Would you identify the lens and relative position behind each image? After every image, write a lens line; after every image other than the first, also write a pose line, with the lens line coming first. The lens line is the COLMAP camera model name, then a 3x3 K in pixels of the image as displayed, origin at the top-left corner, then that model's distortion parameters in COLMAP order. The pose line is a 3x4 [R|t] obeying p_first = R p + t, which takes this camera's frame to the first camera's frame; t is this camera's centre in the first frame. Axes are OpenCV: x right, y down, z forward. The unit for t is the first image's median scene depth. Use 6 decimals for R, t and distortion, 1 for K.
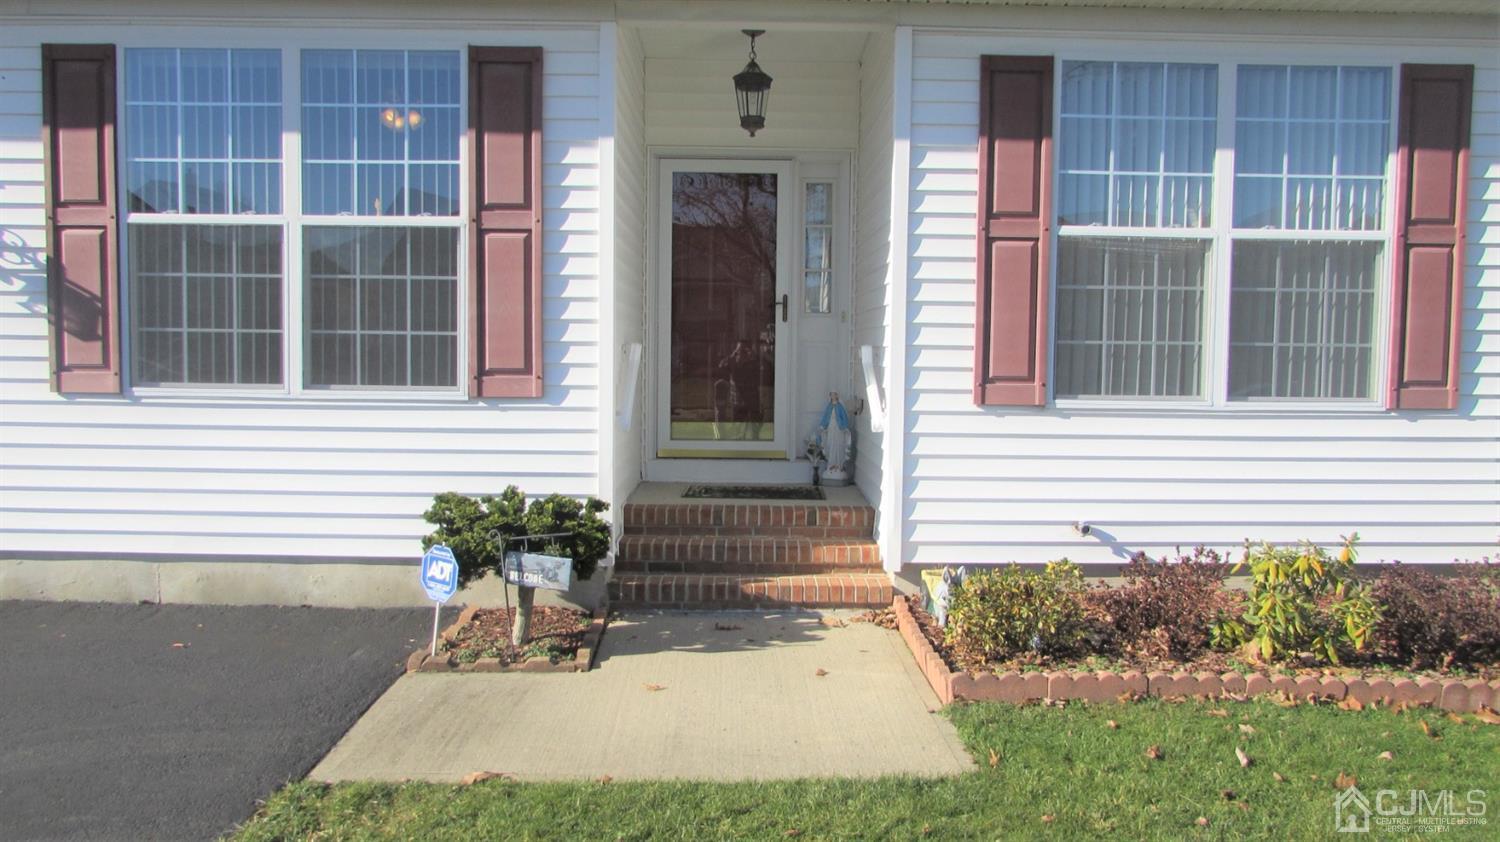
lens RADIAL K [[1054.1, 0, 763.3], [0, 1054.1, 412.9], [0, 0, 1]] dist [-0.038907, 0.020268]
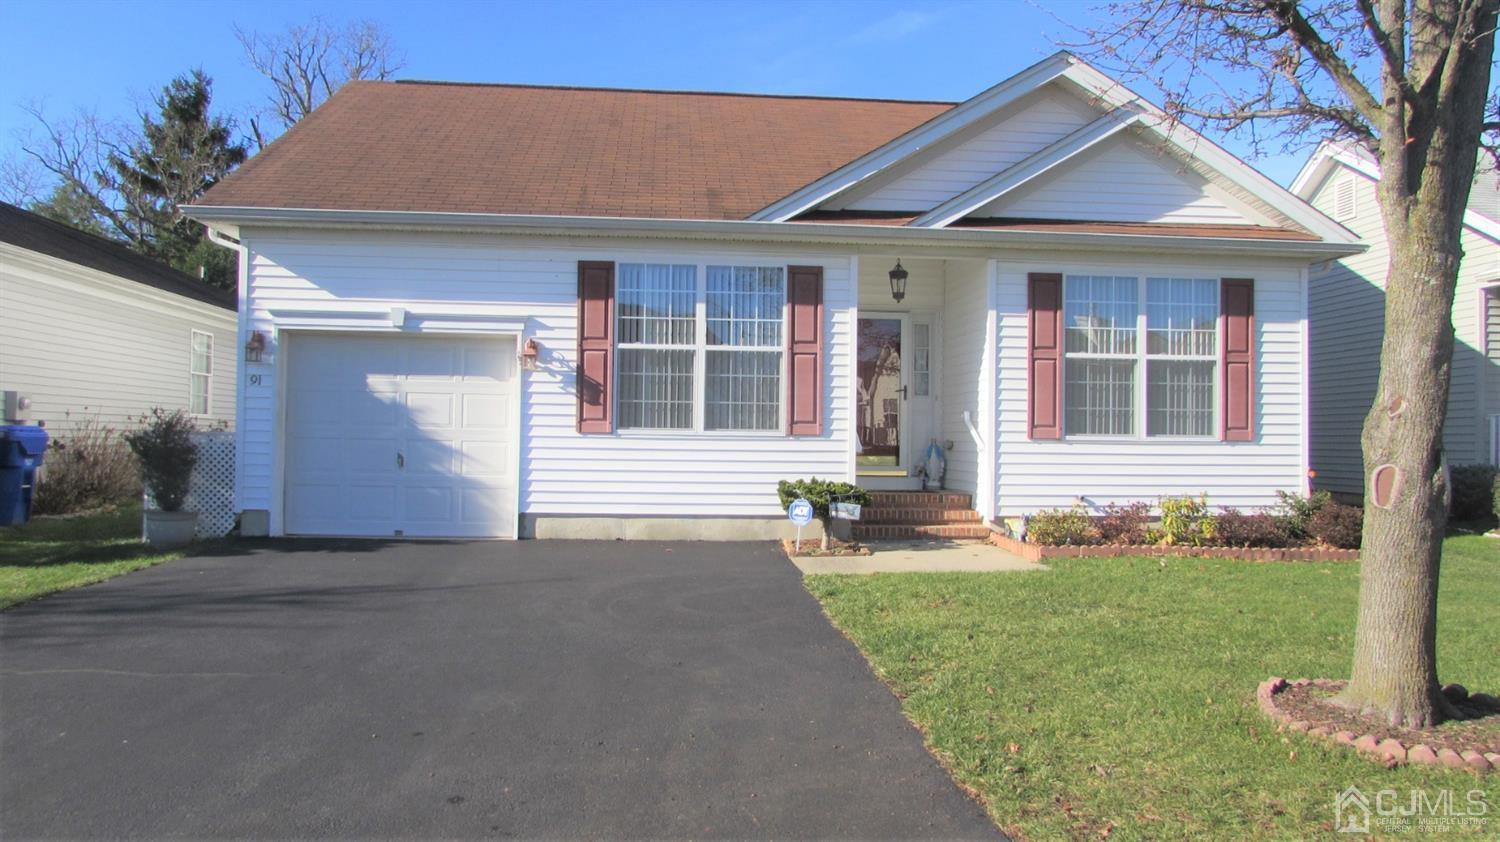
lens RADIAL K [[1054.1, 0, 739.9], [0, 1054.1, 427.1], [0, 0, 1]] dist [-0.038907, 0.020268]
pose [[0.997317, 0.000377, 0.073200, -0.519100], [0.004979, 0.997322, -0.072972, 0.118664], [-0.073031, 0.073140, 0.994644, -1.022890]]
